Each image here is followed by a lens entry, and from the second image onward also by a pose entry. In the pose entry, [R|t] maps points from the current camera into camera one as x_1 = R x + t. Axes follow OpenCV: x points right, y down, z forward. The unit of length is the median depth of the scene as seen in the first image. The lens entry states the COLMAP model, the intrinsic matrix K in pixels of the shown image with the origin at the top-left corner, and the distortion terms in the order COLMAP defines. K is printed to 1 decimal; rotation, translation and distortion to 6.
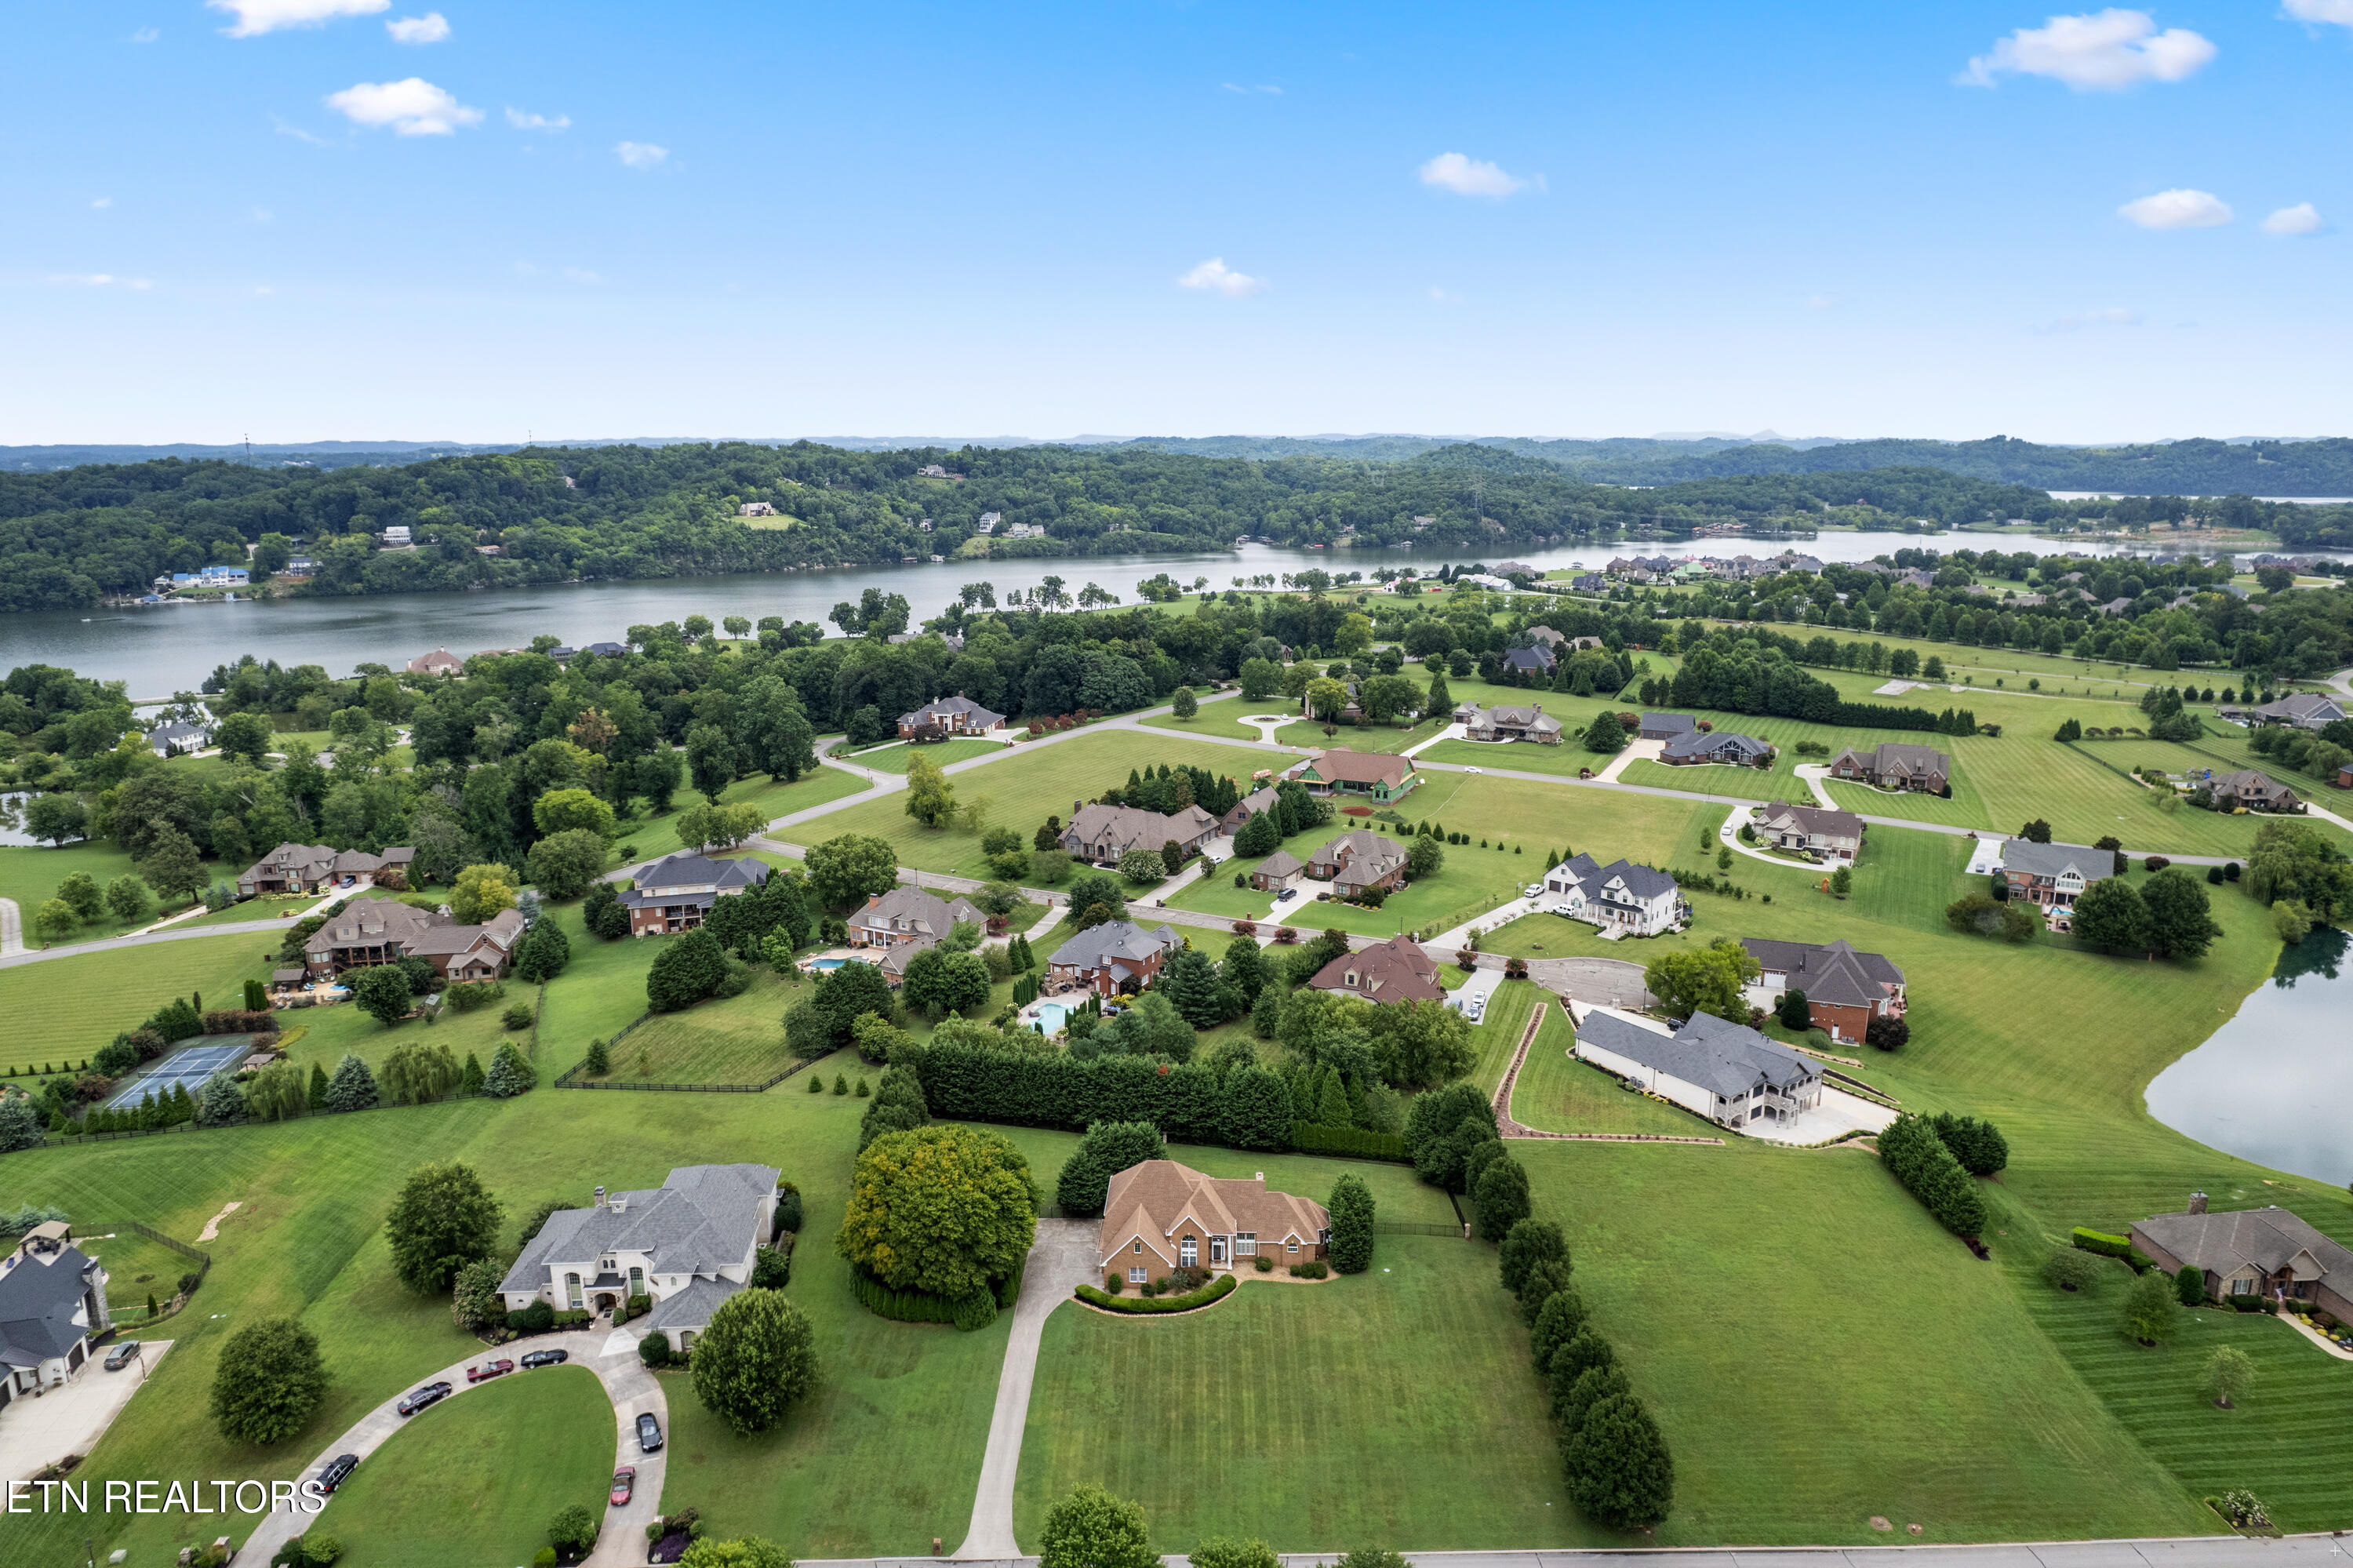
lens RADIAL K [[1512.0, 0, 1180.7], [0, 1512.0, 835.9], [0, 0, 1]] dist [-0.082859, 0.081612]
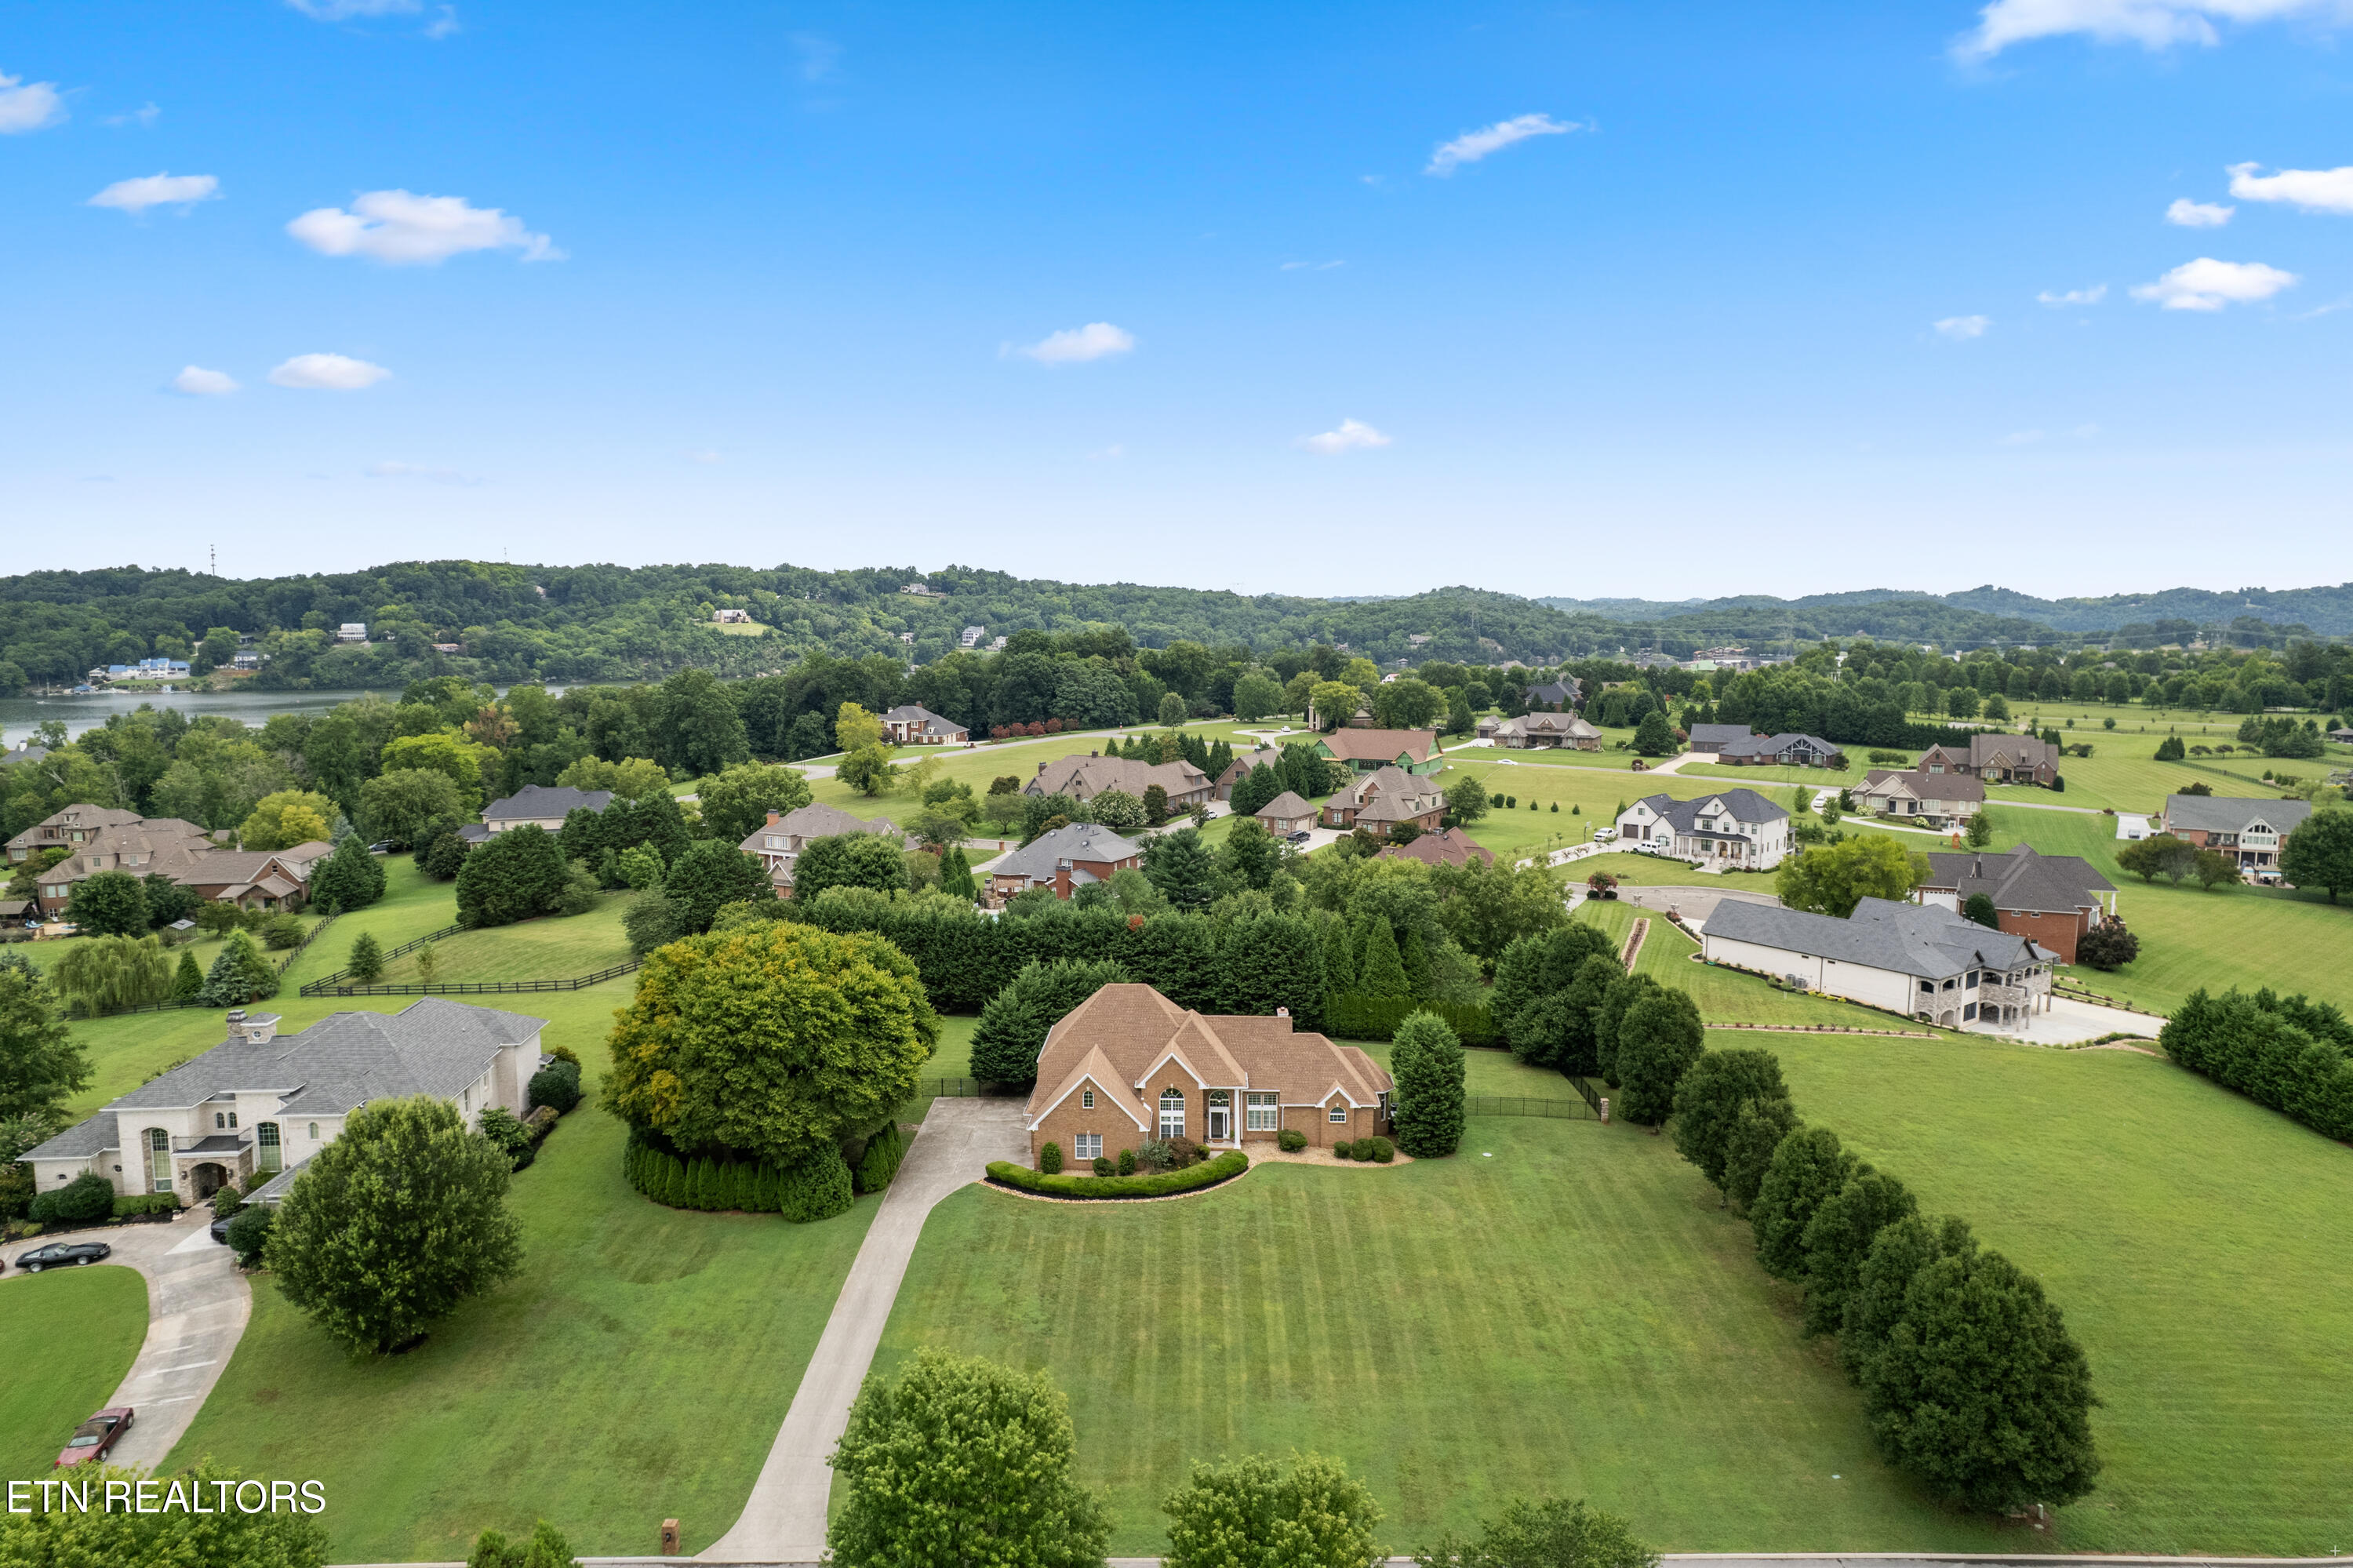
lens RADIAL K [[1512.0, 0, 1180.7], [0, 1512.0, 835.9], [0, 0, 1]] dist [-0.082859, 0.081612]
pose [[0.999972, 0.002829, 0.006984, 0.002620], [-0.002001, 0.993254, -0.115944, 0.137727], [-0.007265, 0.115927, 0.993231, 0.216227]]
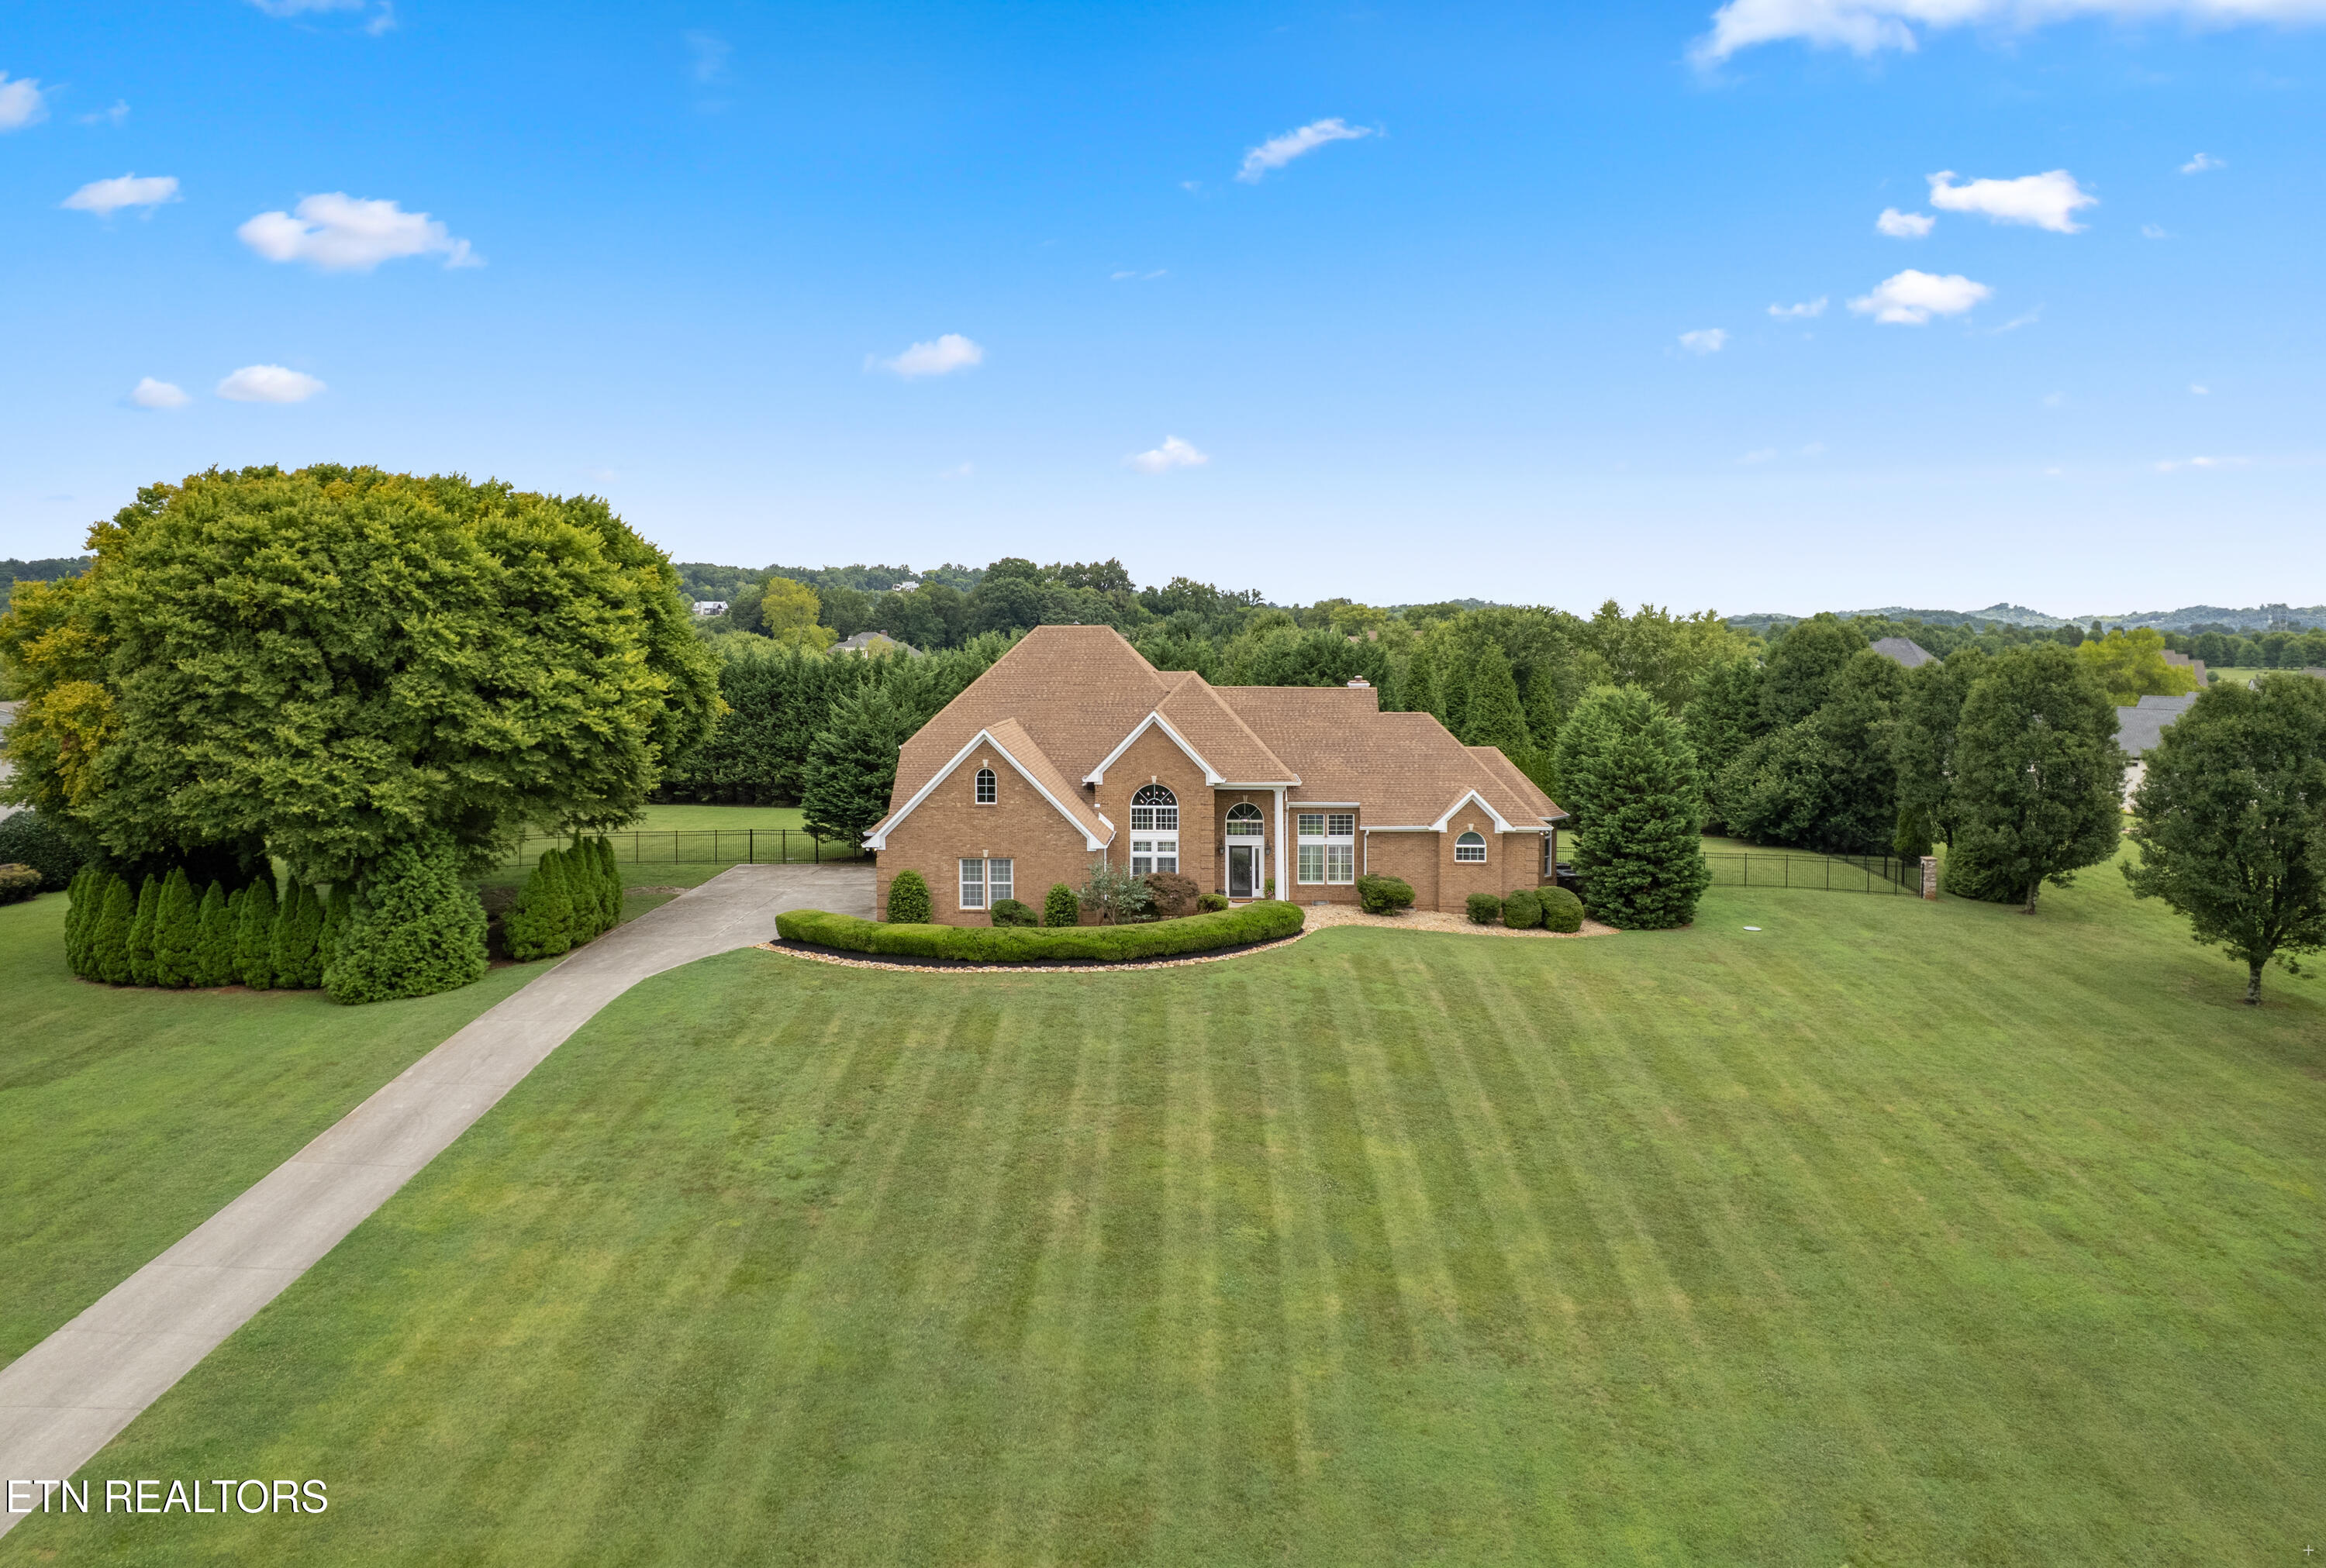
lens RADIAL K [[1523.1, 0, 1206.3], [0, 1523.1, 774.6], [0, 0, 1]] dist [-0.089489, 0.095884]
pose [[0.999747, 0.006650, 0.021497, 0.005664], [-0.002721, 0.984044, -0.177906, 0.188881], [-0.022337, 0.177802, 0.983813, 0.399999]]
